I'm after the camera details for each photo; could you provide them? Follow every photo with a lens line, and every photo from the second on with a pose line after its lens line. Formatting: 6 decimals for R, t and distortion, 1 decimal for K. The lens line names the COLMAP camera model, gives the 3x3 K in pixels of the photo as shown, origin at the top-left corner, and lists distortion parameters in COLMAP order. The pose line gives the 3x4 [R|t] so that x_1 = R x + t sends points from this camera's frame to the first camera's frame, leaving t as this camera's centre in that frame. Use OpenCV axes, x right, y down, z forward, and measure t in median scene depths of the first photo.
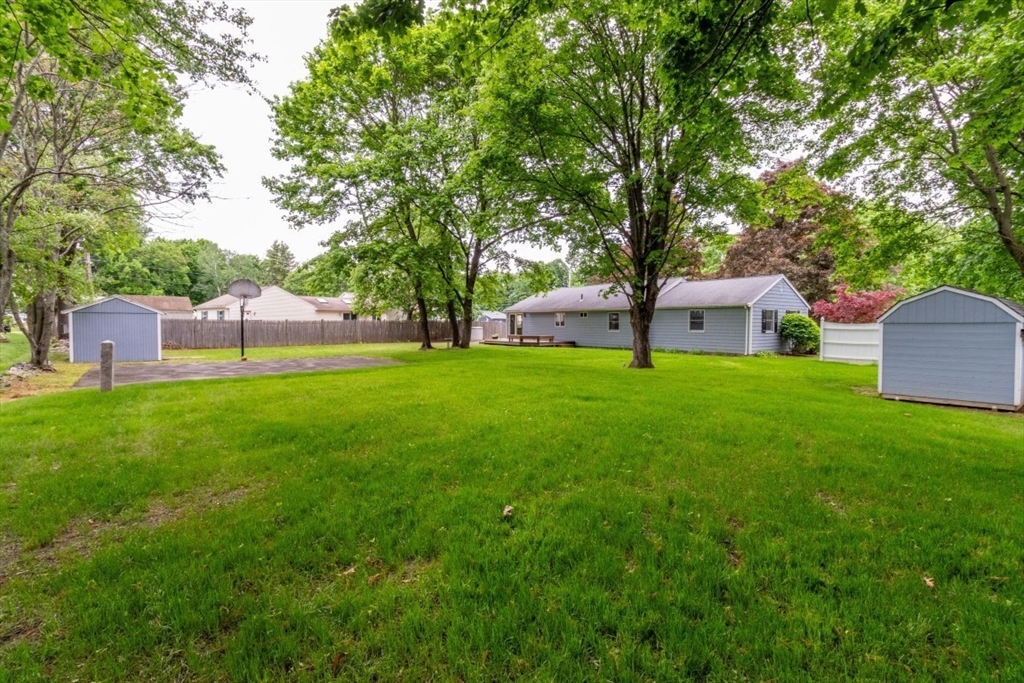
lens RADIAL K [[470.3, 0, 513.3], [0, 470.3, 336.8], [0, 0, 1]] dist [-0.005612, -0.000557]
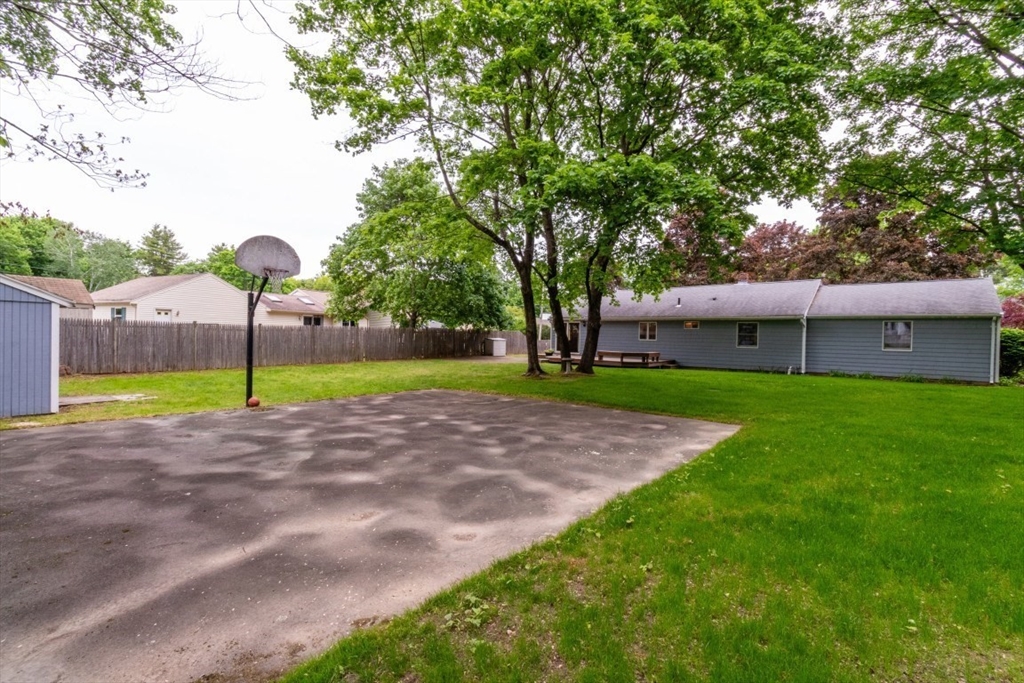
lens RADIAL K [[470.3, 0, 510.9], [0, 470.3, 341.5], [0, 0, 1]] dist [-0.005612, -0.000557]
pose [[0.977491, 0.010741, 0.210703, -0.238443], [-0.008569, 0.999900, -0.011218, -0.007530], [-0.210803, 0.009160, 0.977486, 0.270629]]
